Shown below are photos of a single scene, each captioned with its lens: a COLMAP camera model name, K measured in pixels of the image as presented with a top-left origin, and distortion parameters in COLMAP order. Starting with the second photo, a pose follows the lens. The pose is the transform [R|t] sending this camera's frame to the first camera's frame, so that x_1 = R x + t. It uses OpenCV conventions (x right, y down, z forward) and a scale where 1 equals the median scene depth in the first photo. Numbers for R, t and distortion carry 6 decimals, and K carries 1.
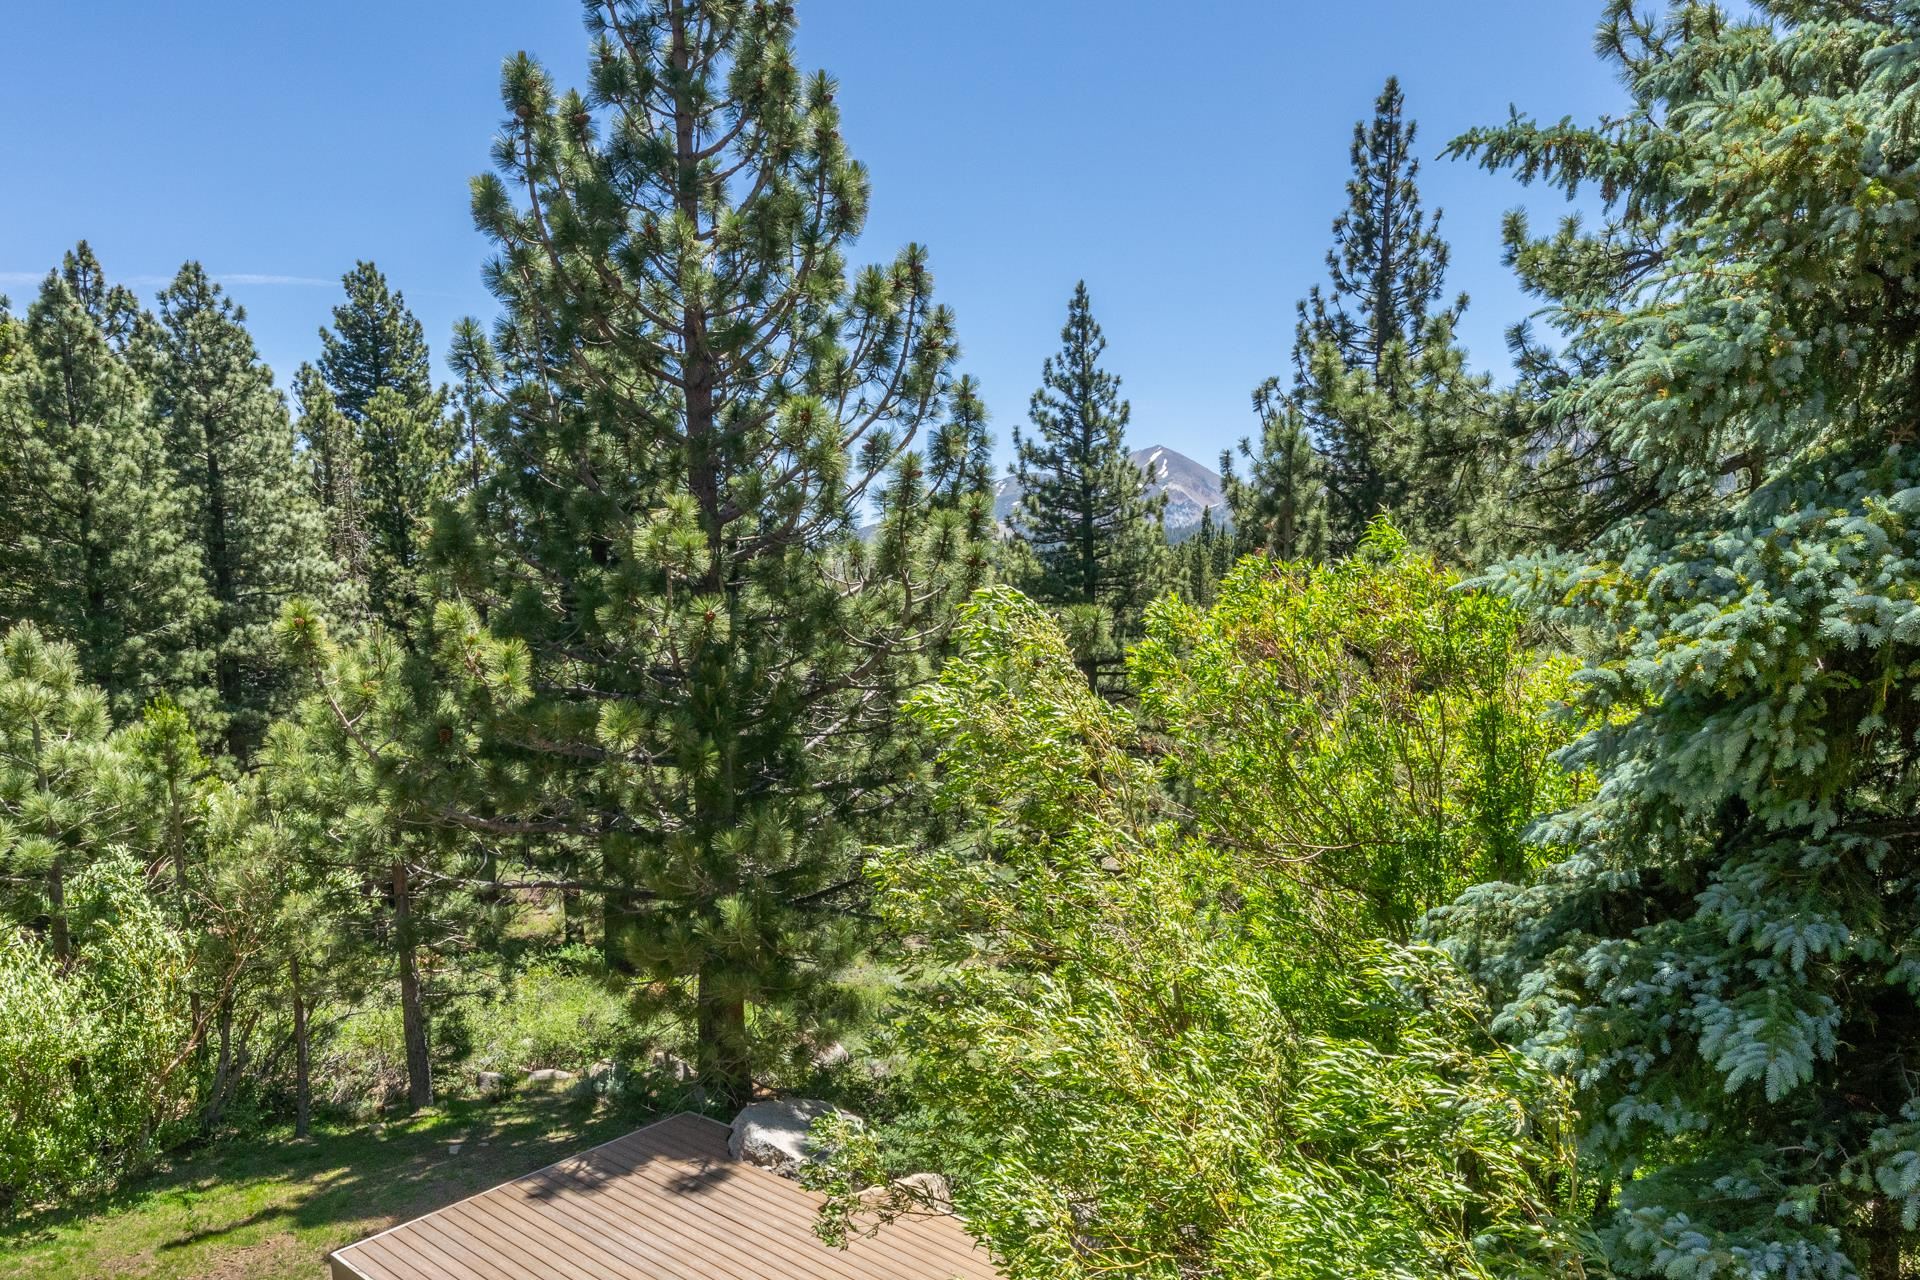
lens RADIAL K [[1246.6, 0, 962.9], [0, 1246.6, 787.5], [0, 0, 1]] dist [0.001069, -0.003591]
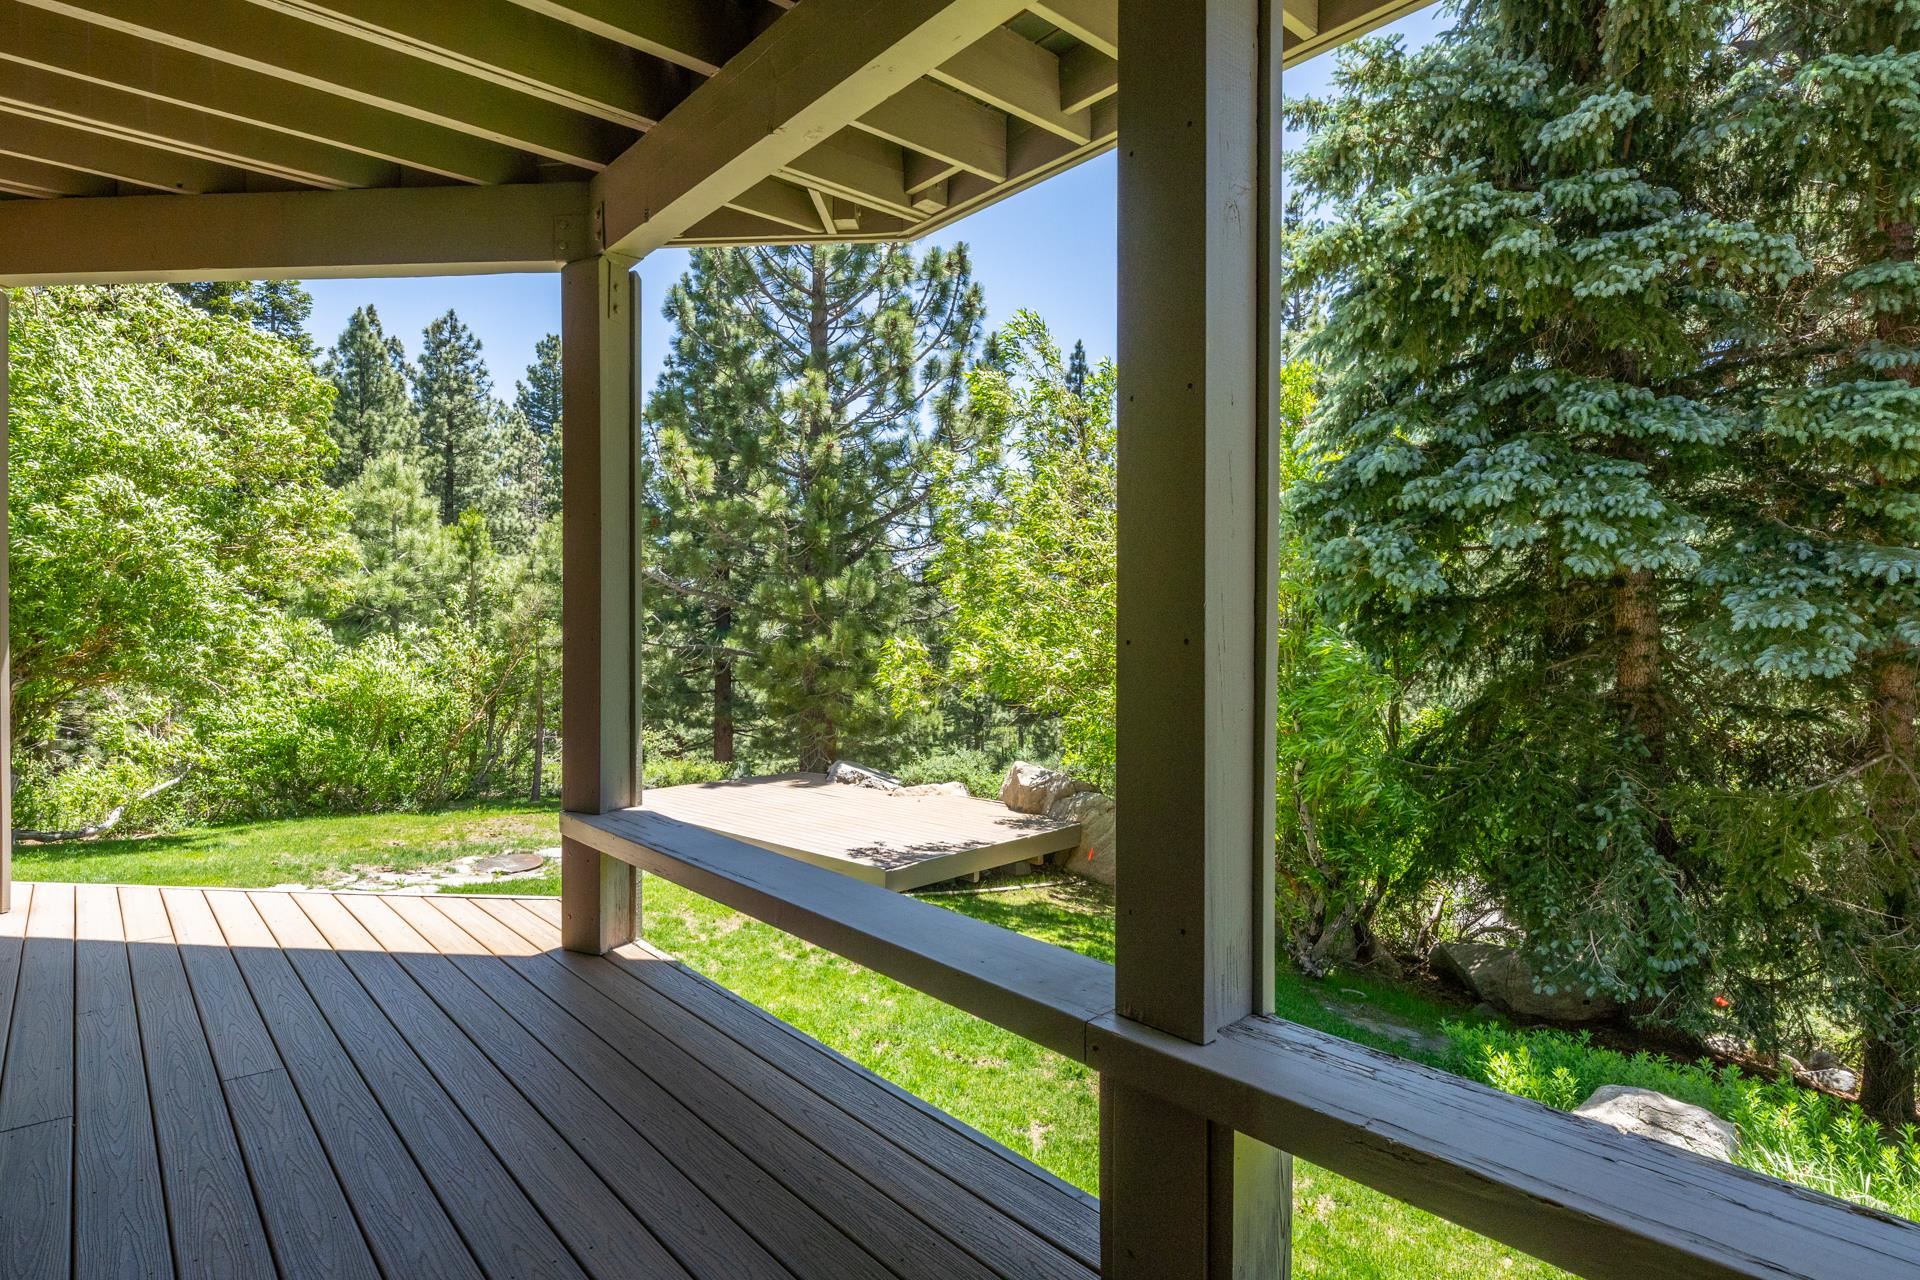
lens RADIAL K [[1016.7, 0, 940.0], [0, 1016.7, 613.1], [0, 0, 1]] dist [0.010126, 0.000523]
pose [[0.998782, 0.016580, -0.046473, 0.001189], [-0.023333, 0.988598, -0.148757, 0.093496], [0.043477, 0.149660, 0.987781, -0.084840]]
